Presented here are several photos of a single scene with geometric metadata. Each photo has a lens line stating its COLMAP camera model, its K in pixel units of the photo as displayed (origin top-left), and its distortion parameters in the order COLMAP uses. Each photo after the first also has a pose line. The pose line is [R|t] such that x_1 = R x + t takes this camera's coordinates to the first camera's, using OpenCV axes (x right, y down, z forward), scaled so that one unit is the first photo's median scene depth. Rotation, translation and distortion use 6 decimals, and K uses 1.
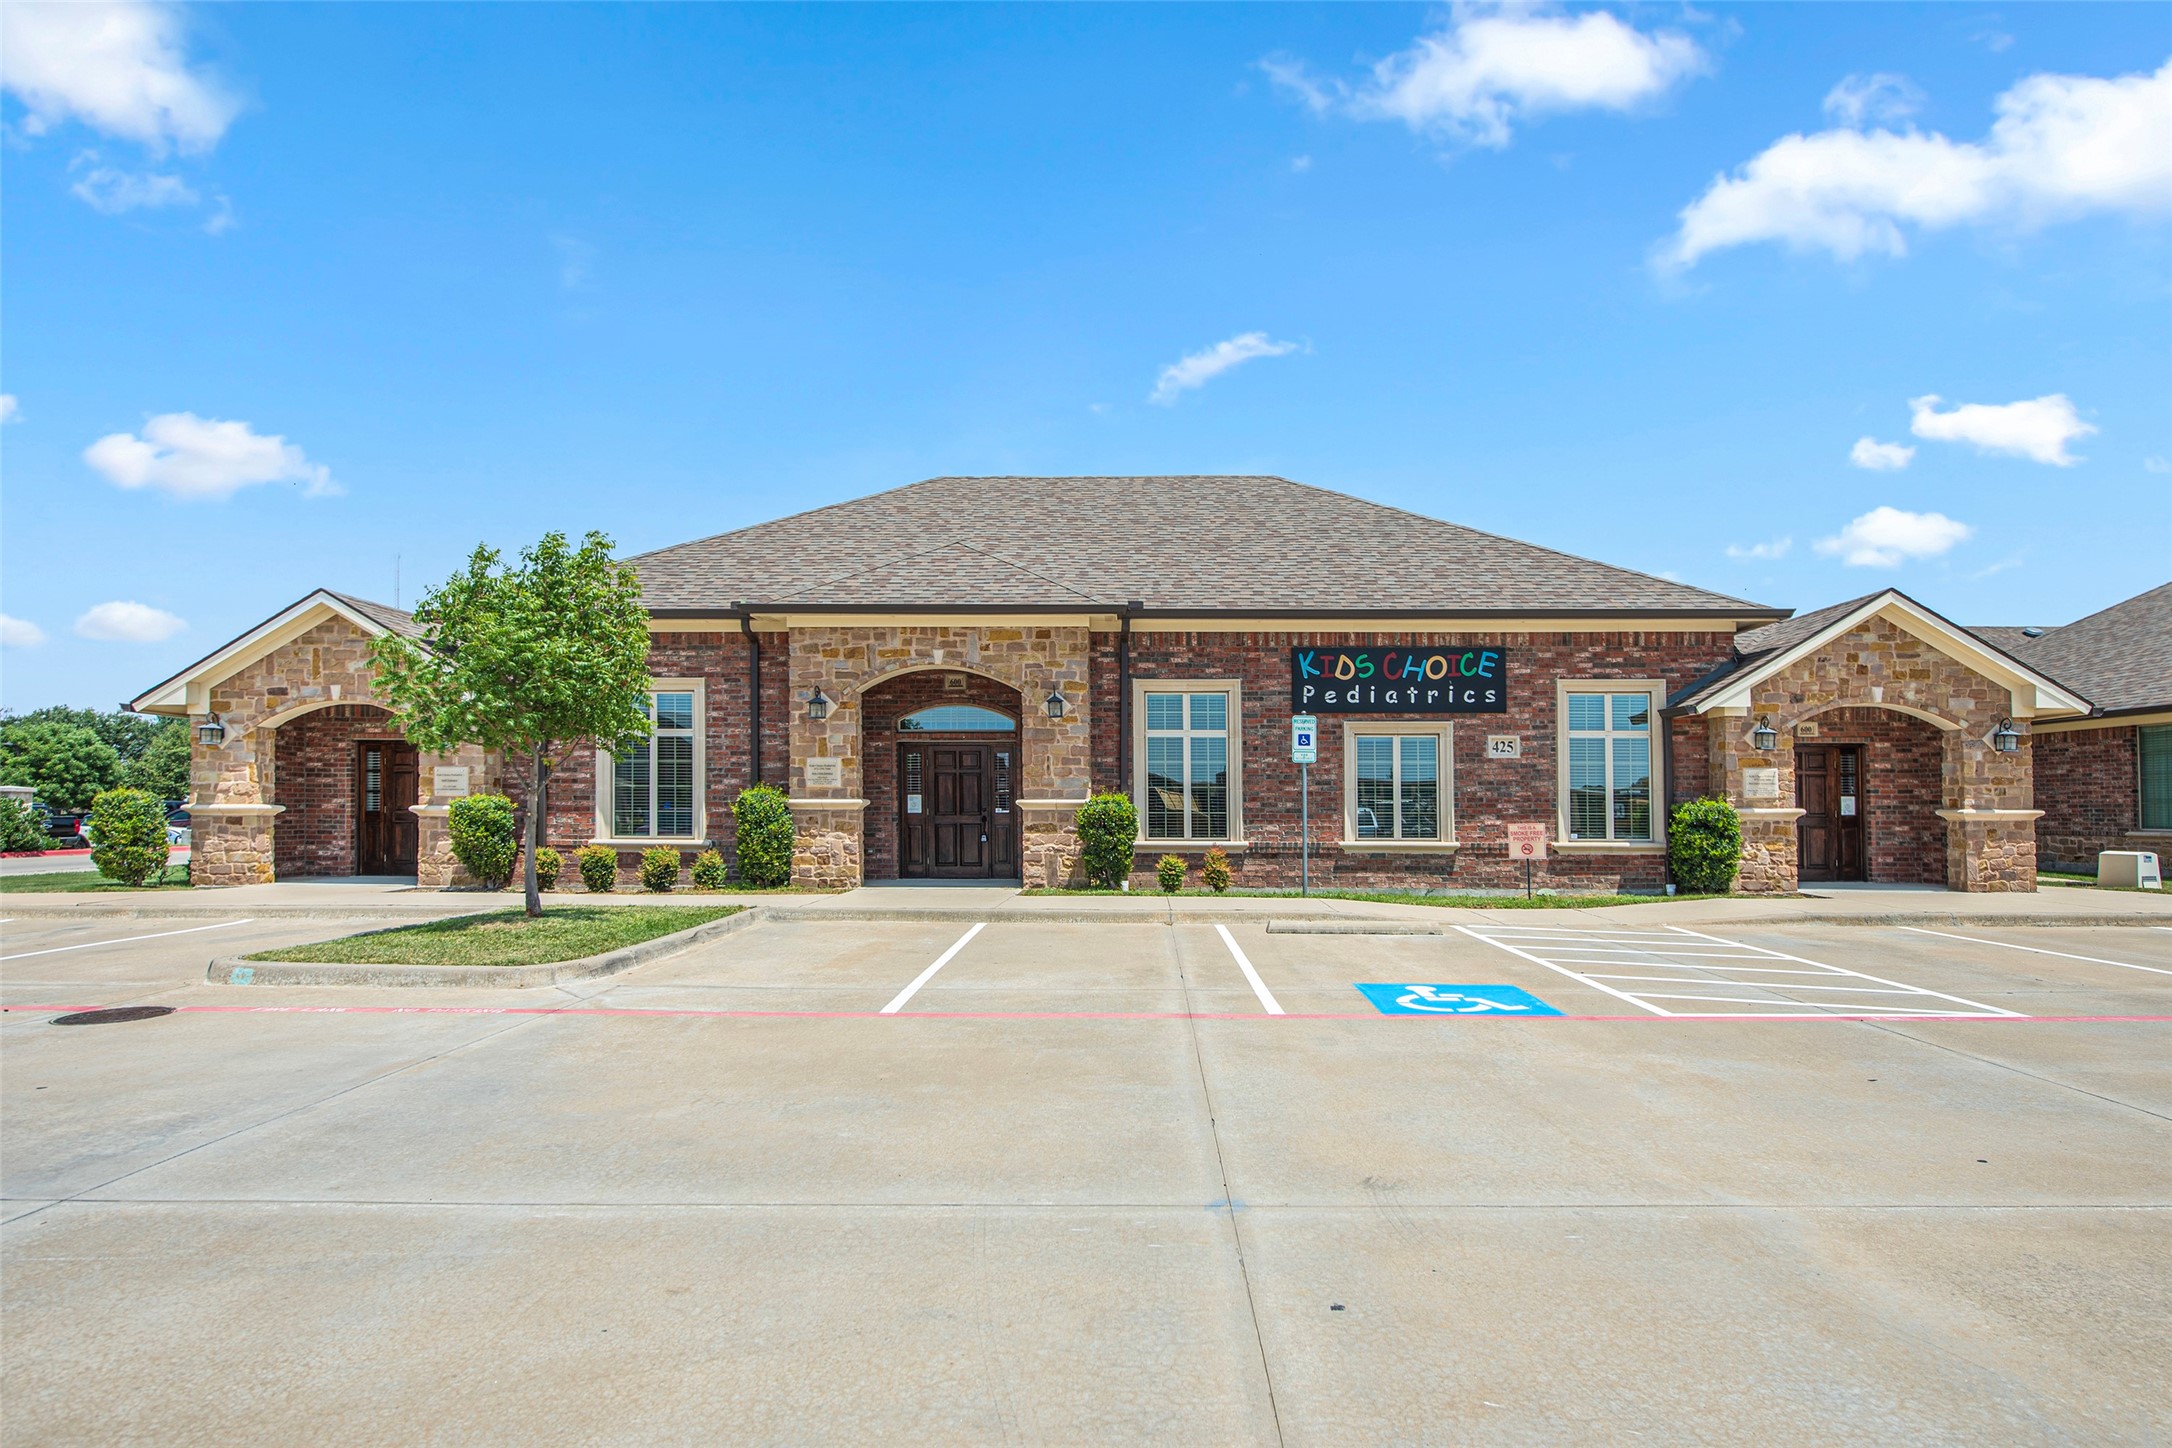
lens RADIAL K [[1176.9, 0, 1119.8], [0, 1176.9, 835.8], [0, 0, 1]] dist [-0.003242, 0.001372]
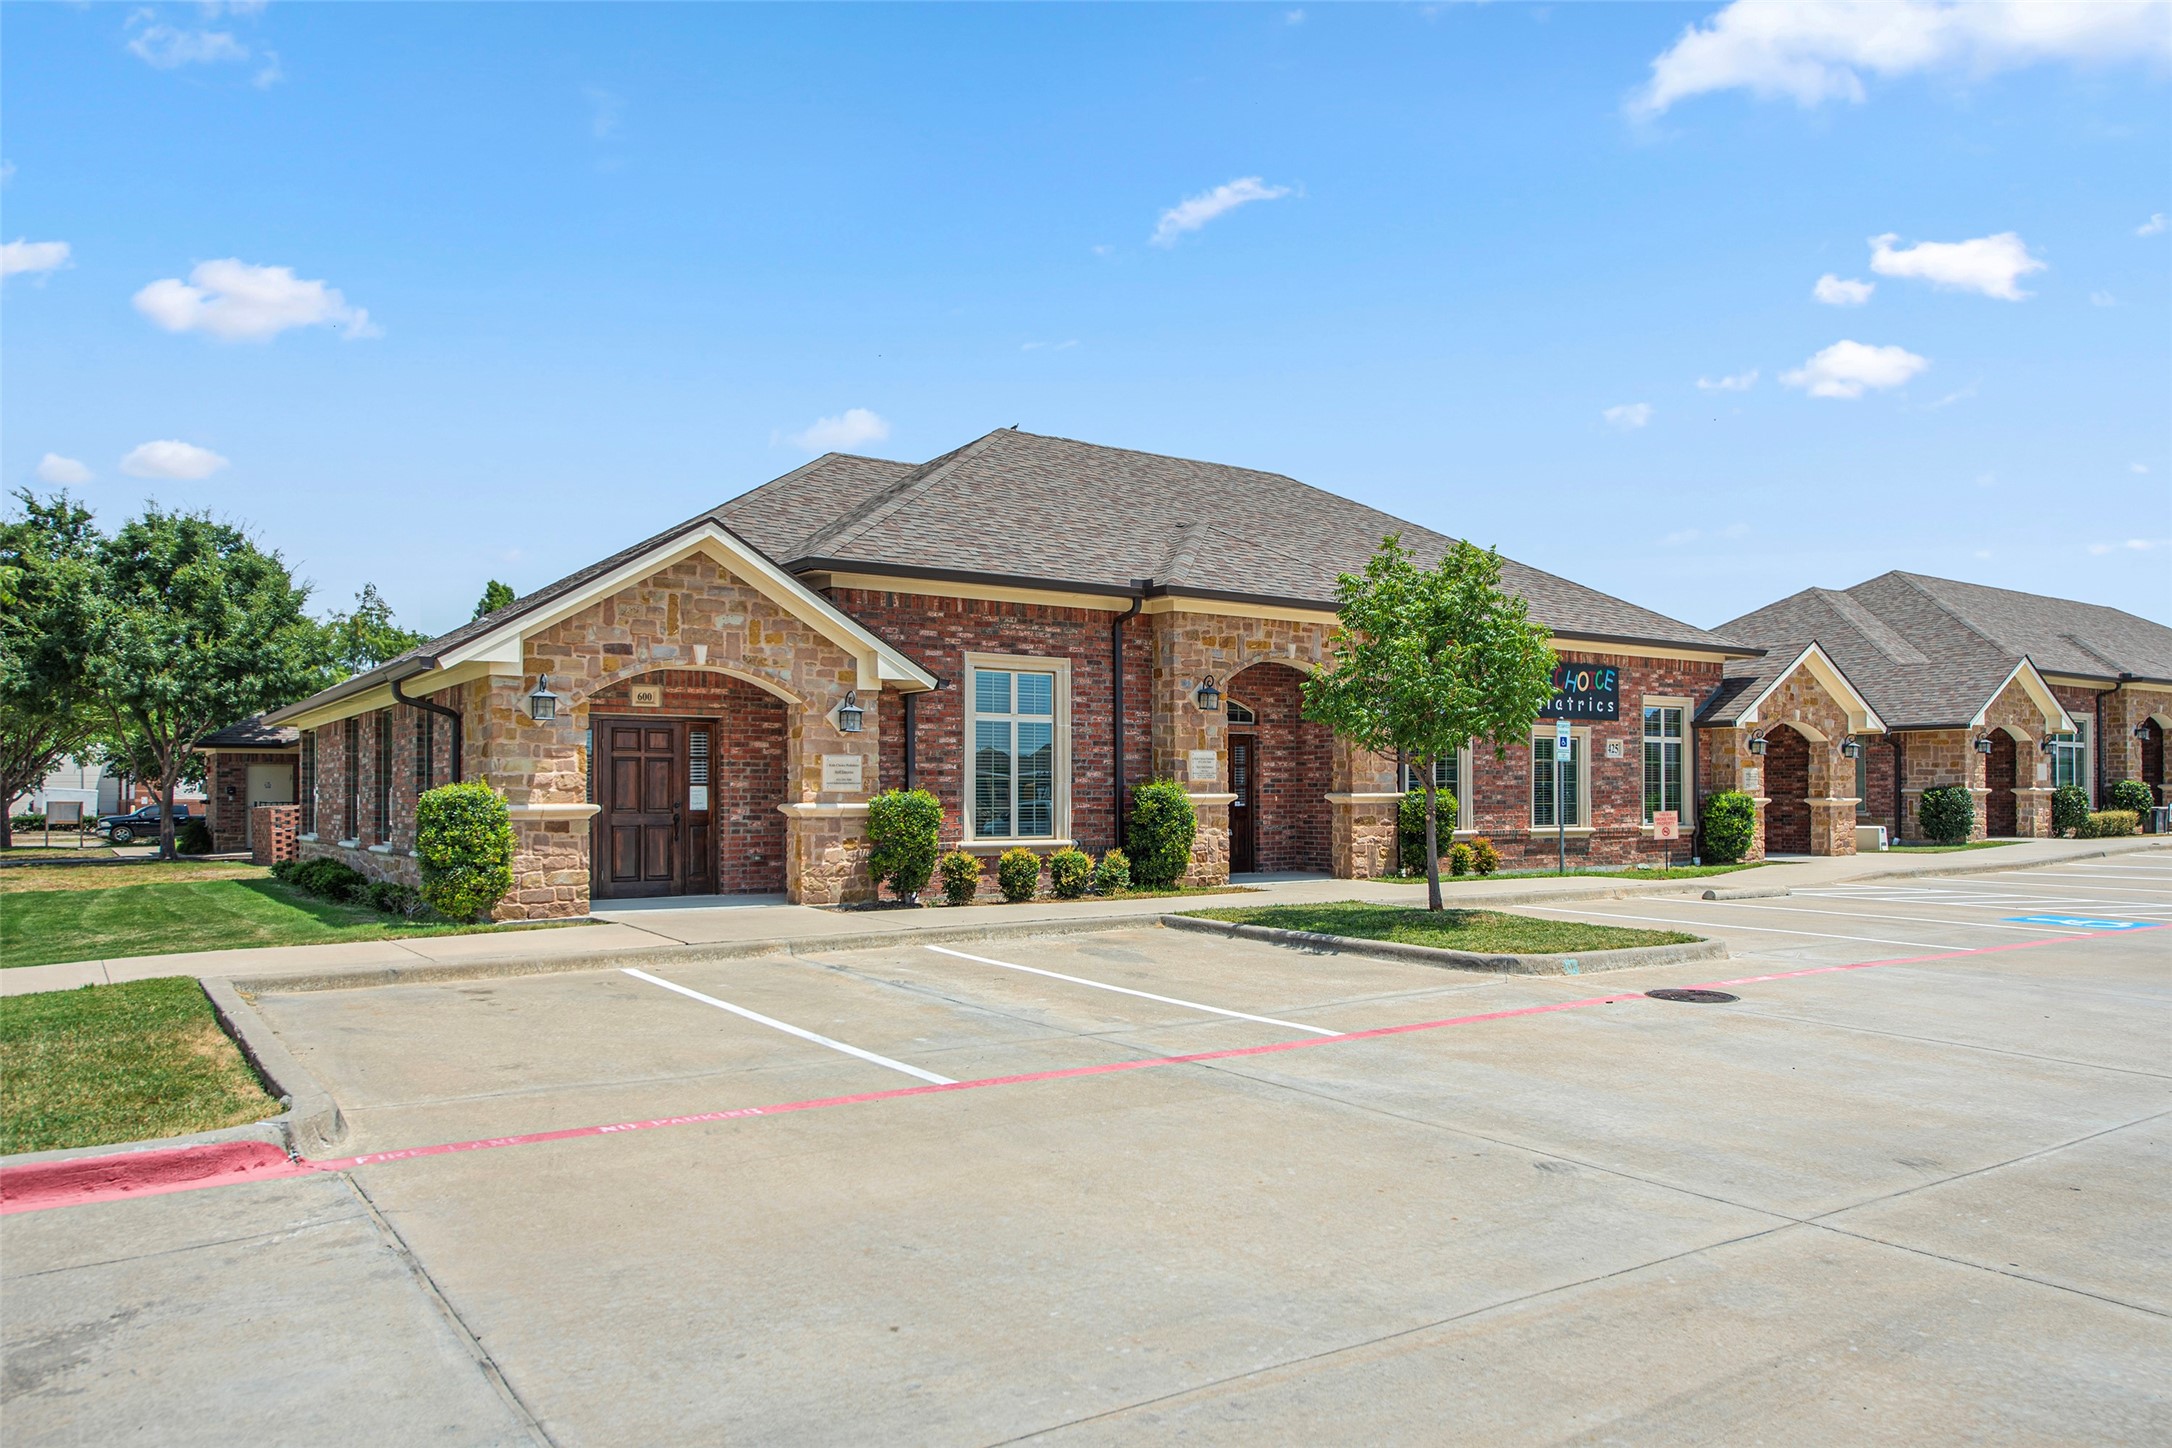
lens RADIAL K [[1480.0, 0, 1131.7], [0, 1480.0, 873.6], [0, 0, 1]] dist [-0.000769, 0.002031]
pose [[0.801297, -0.035989, 0.597183, -1.007013], [0.013257, 0.999012, 0.042417, -0.017973], [-0.598119, -0.026072, 0.800983, 0.067227]]
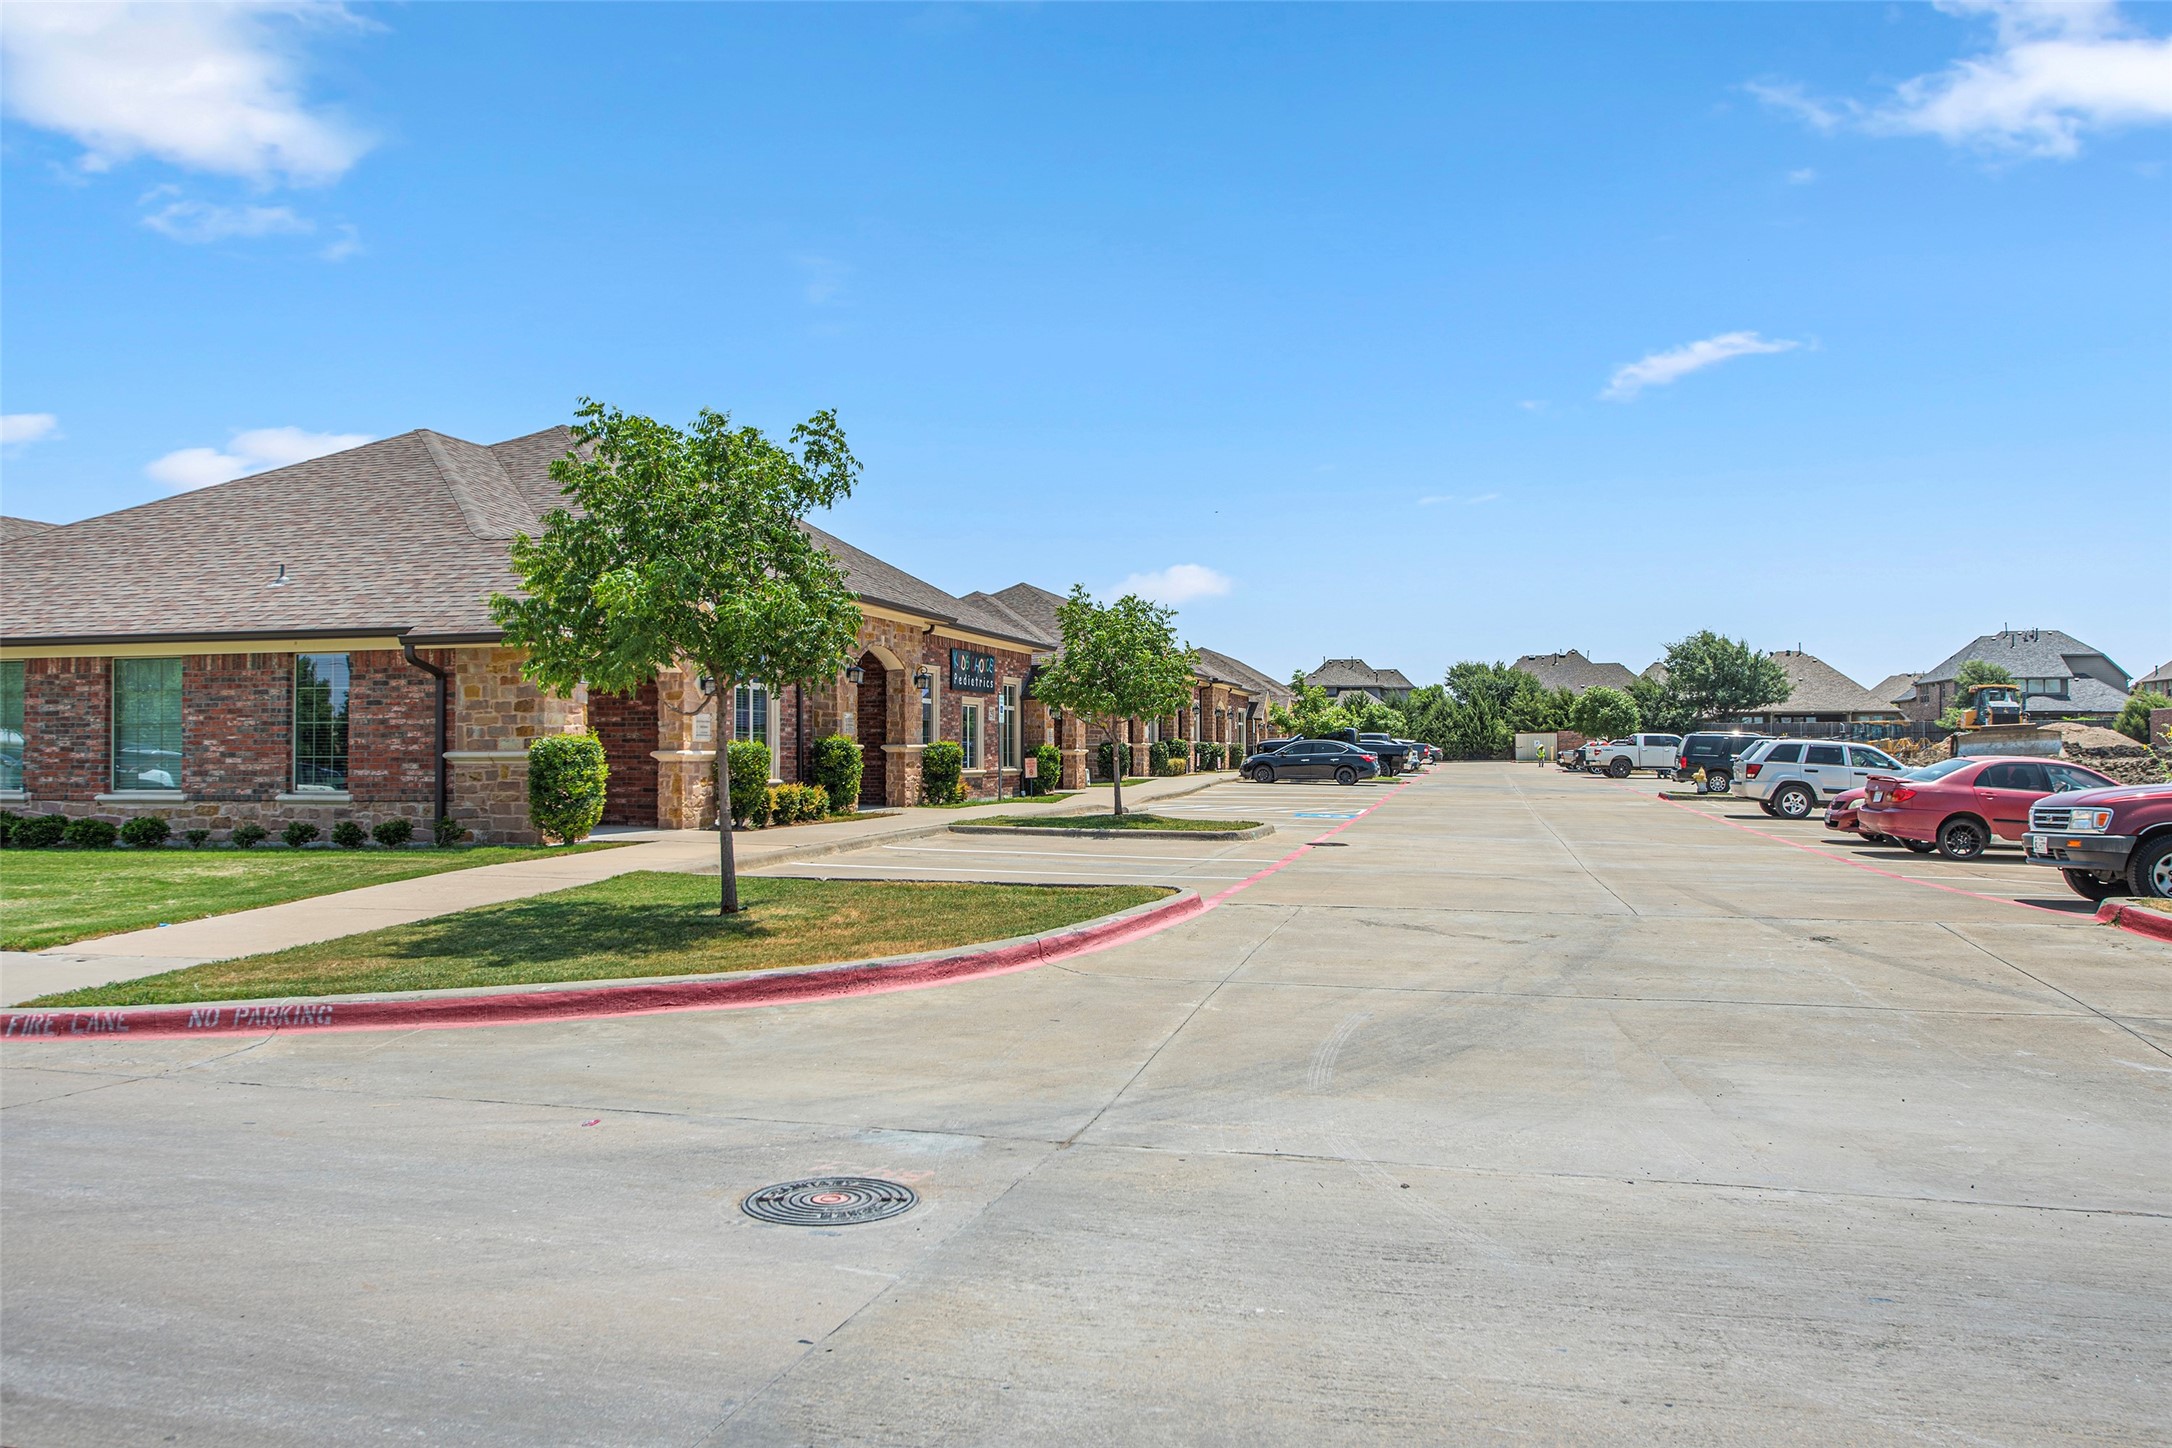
lens RADIAL K [[1480.0, 0, 1128.8], [0, 1480.0, 732.6], [0, 0, 1]] dist [-0.000769, 0.002031]
pose [[0.217861, 0.007844, 0.975948, -1.753313], [0.016805, 0.999789, -0.011787, -0.019600], [-0.975835, 0.018968, 0.217683, 0.337688]]
